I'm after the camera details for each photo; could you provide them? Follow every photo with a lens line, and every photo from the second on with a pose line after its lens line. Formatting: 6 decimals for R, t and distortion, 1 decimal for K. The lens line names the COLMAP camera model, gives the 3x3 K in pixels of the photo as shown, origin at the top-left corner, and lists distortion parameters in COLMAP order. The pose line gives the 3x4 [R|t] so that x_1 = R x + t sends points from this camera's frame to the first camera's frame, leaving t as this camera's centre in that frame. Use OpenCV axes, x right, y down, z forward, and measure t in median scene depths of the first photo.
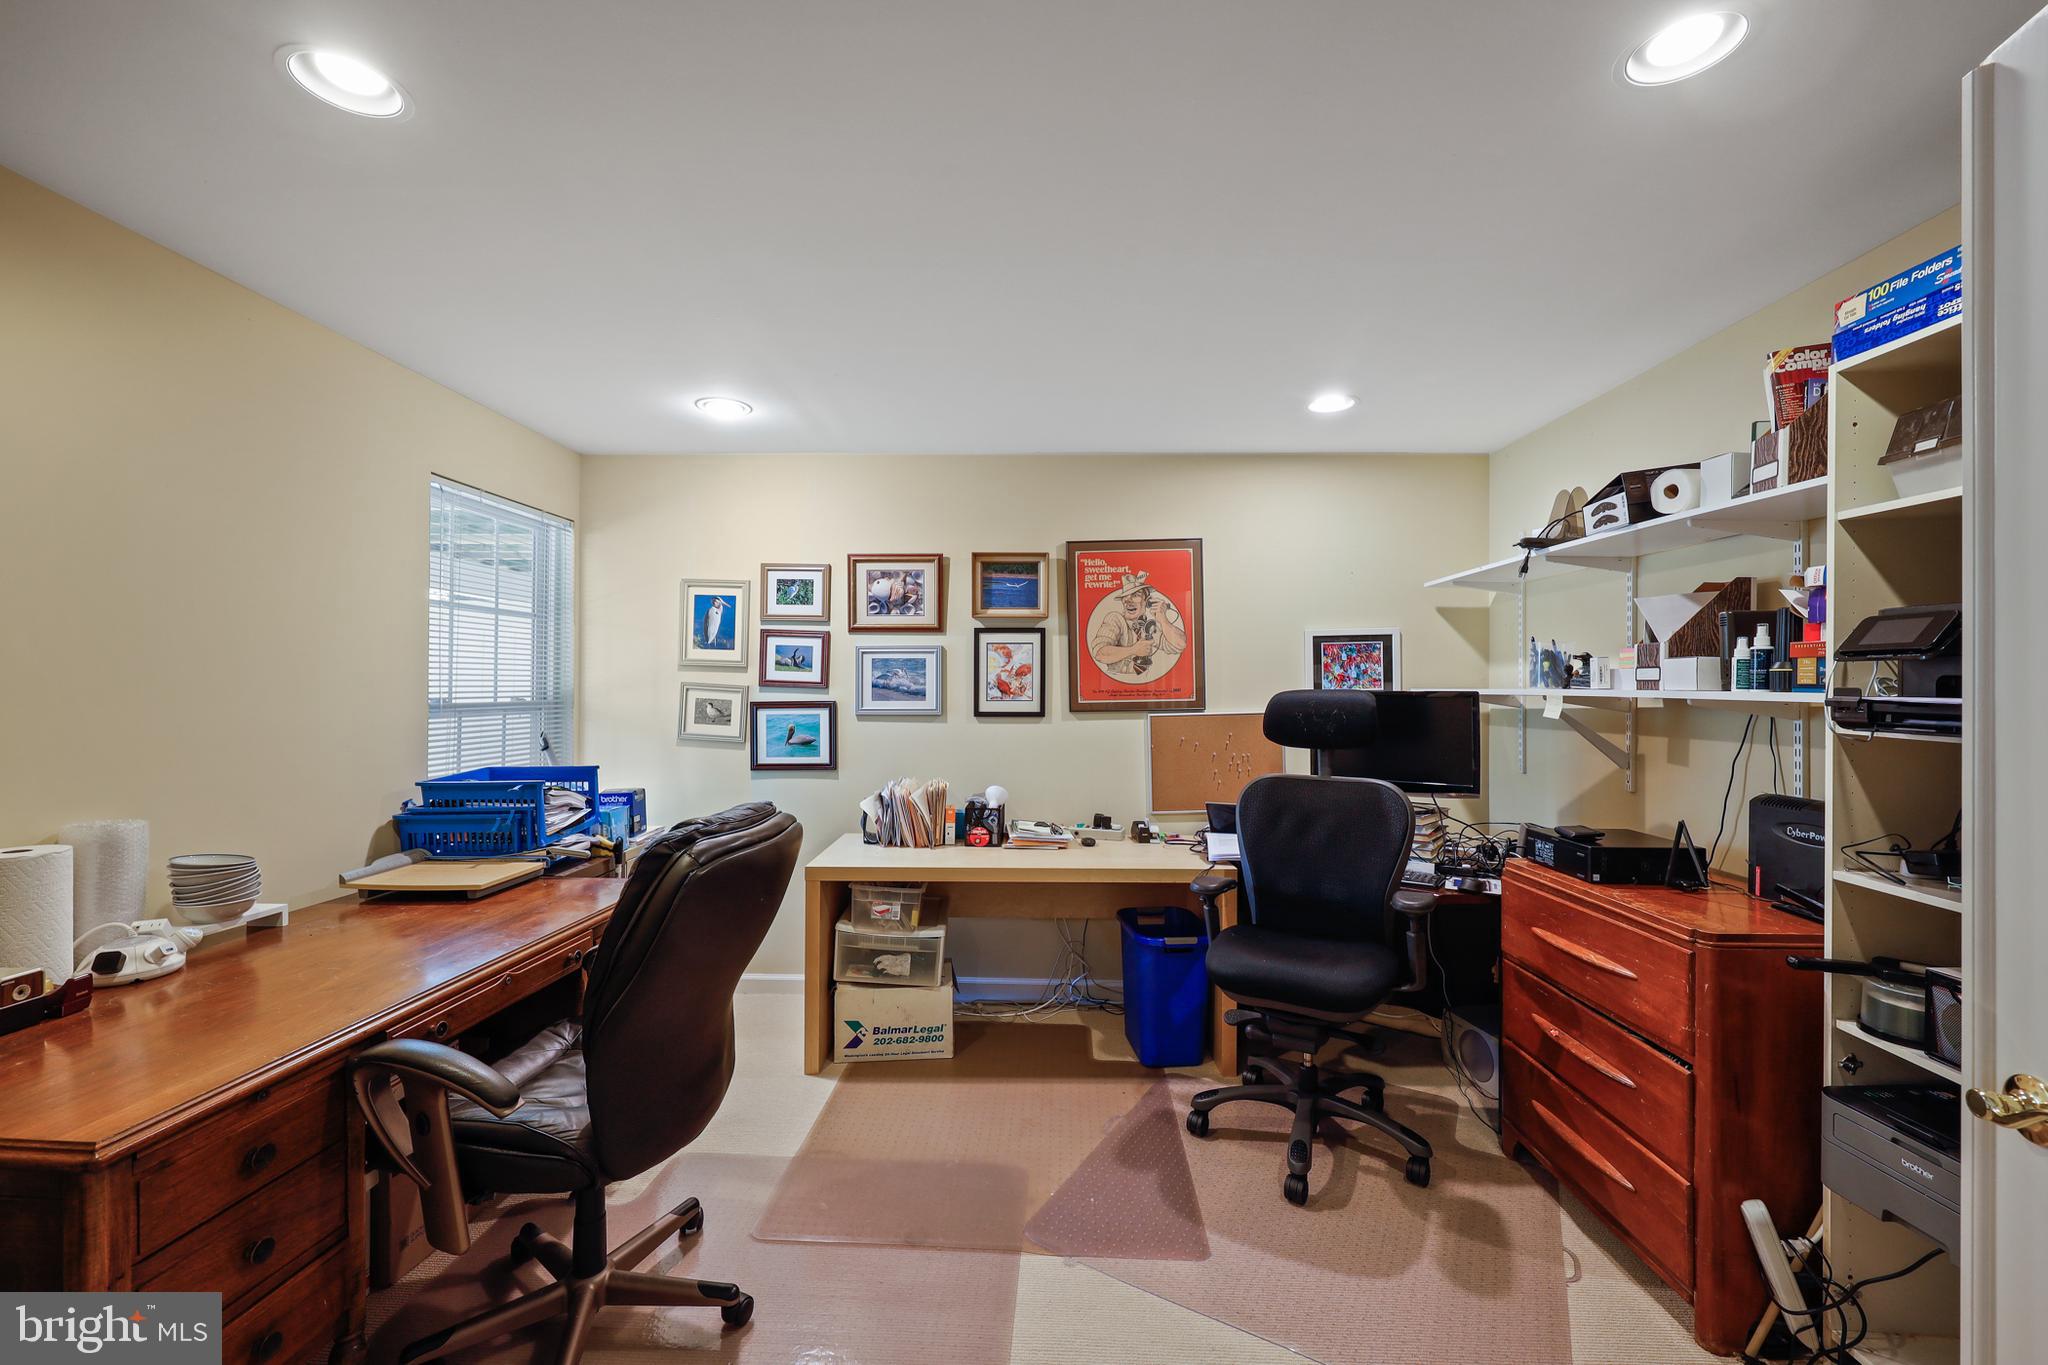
lens RADIAL K [[789.8, 0, 1024.0], [0, 789.8, 682.5], [0, 0, 1]] dist [0.001109, 0.000042]
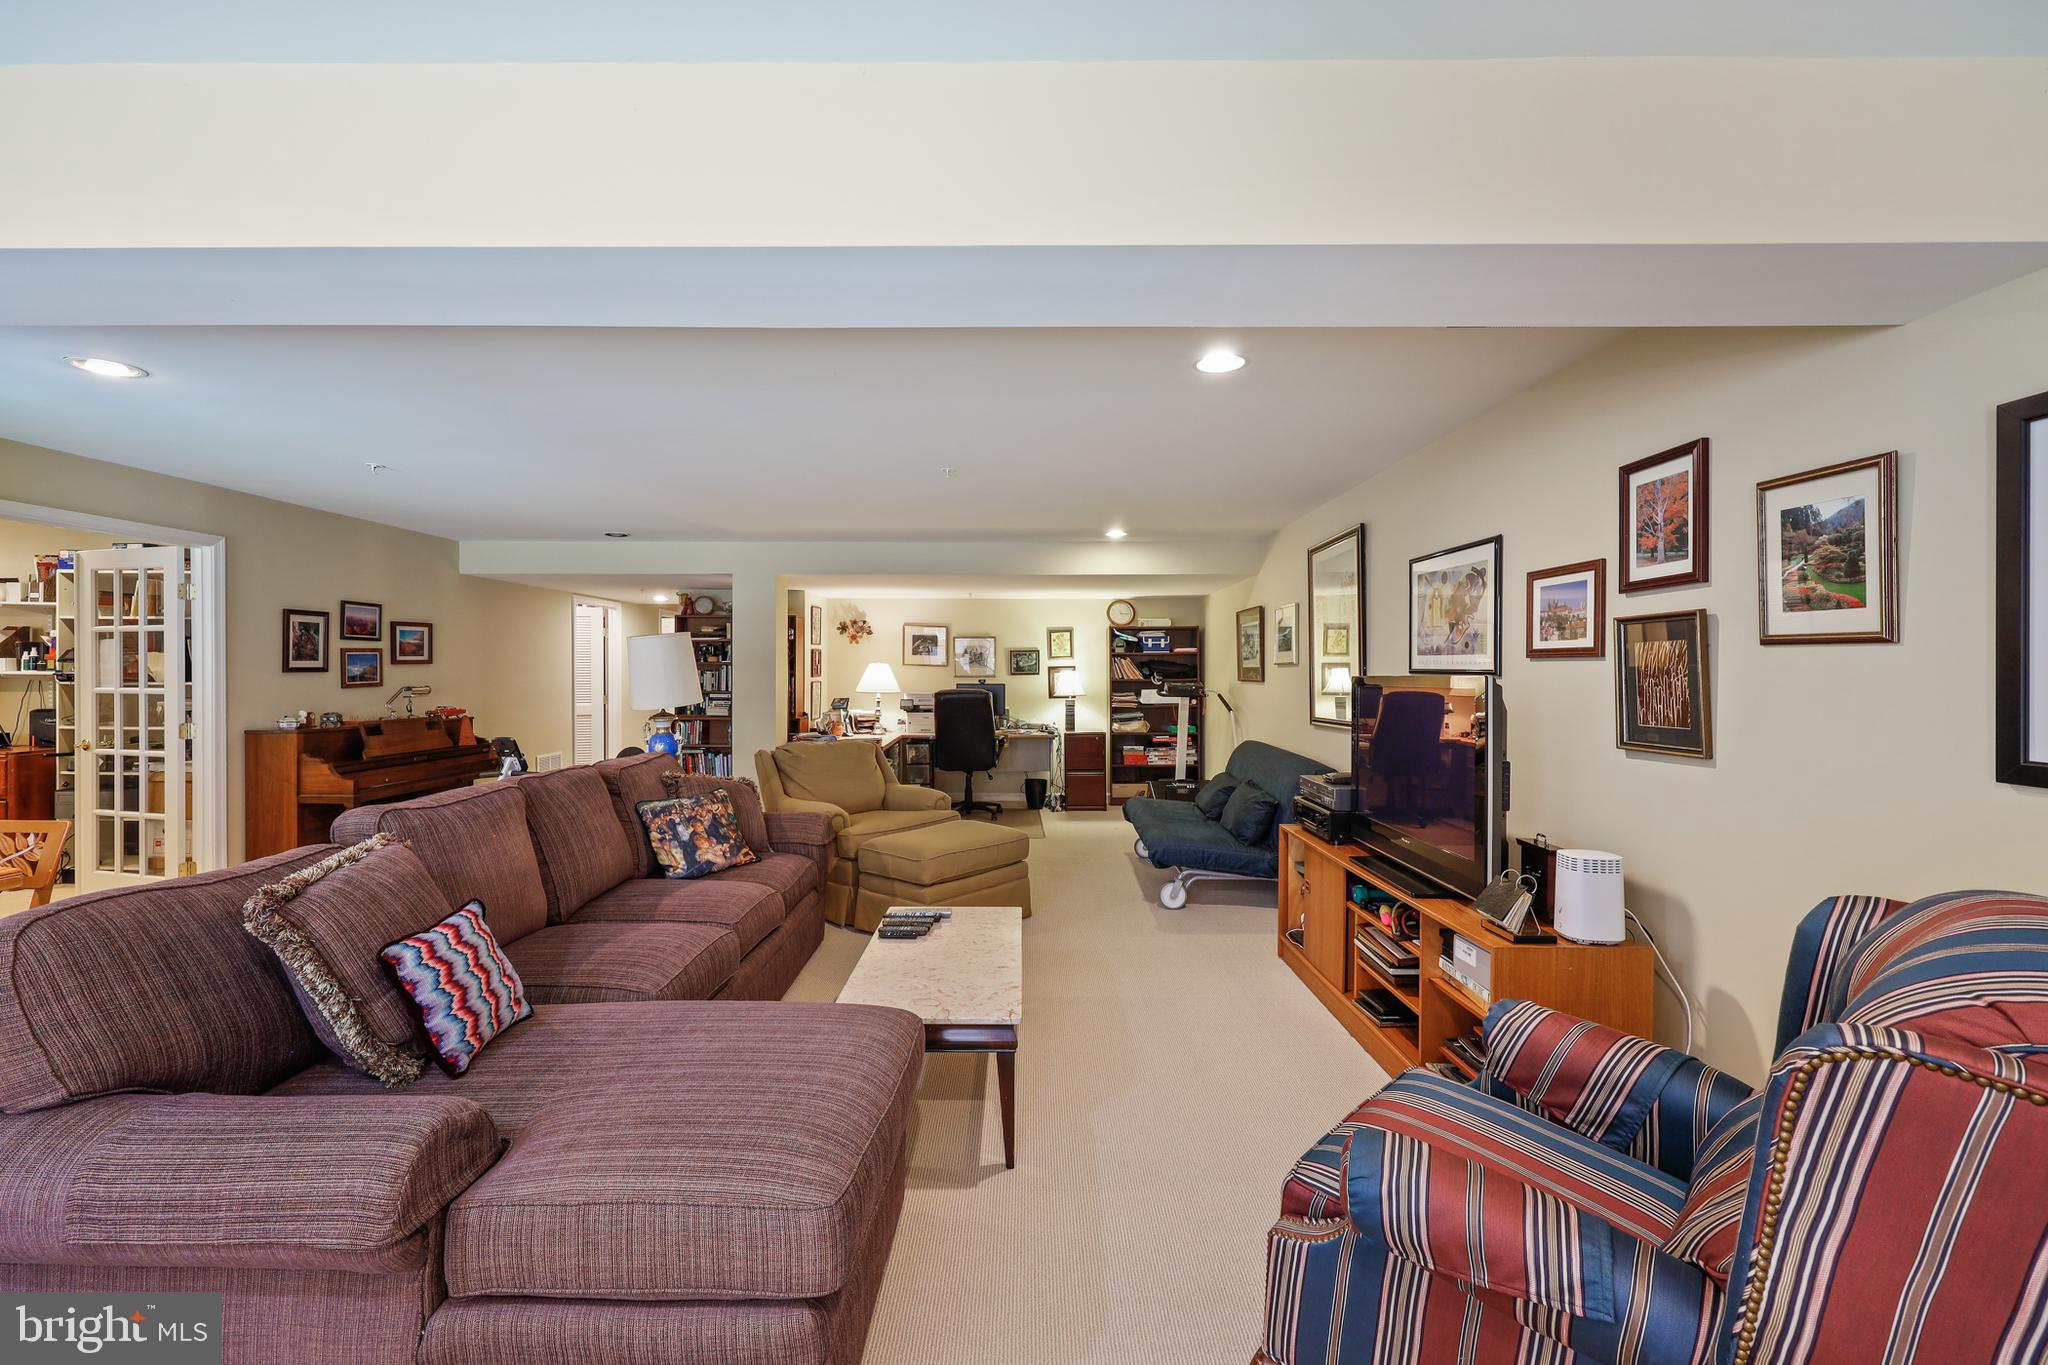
lens RADIAL K [[813.8, 0, 1022.0], [0, 813.8, 674.5], [0, 0, 1]] dist [0.003949, 0.000315]
pose [[-0.043857, -0.012453, 0.998960, -2.227103], [-0.004348, 0.999915, 0.012274, -0.028482], [-0.999028, -0.003805, -0.043907, -2.489494]]
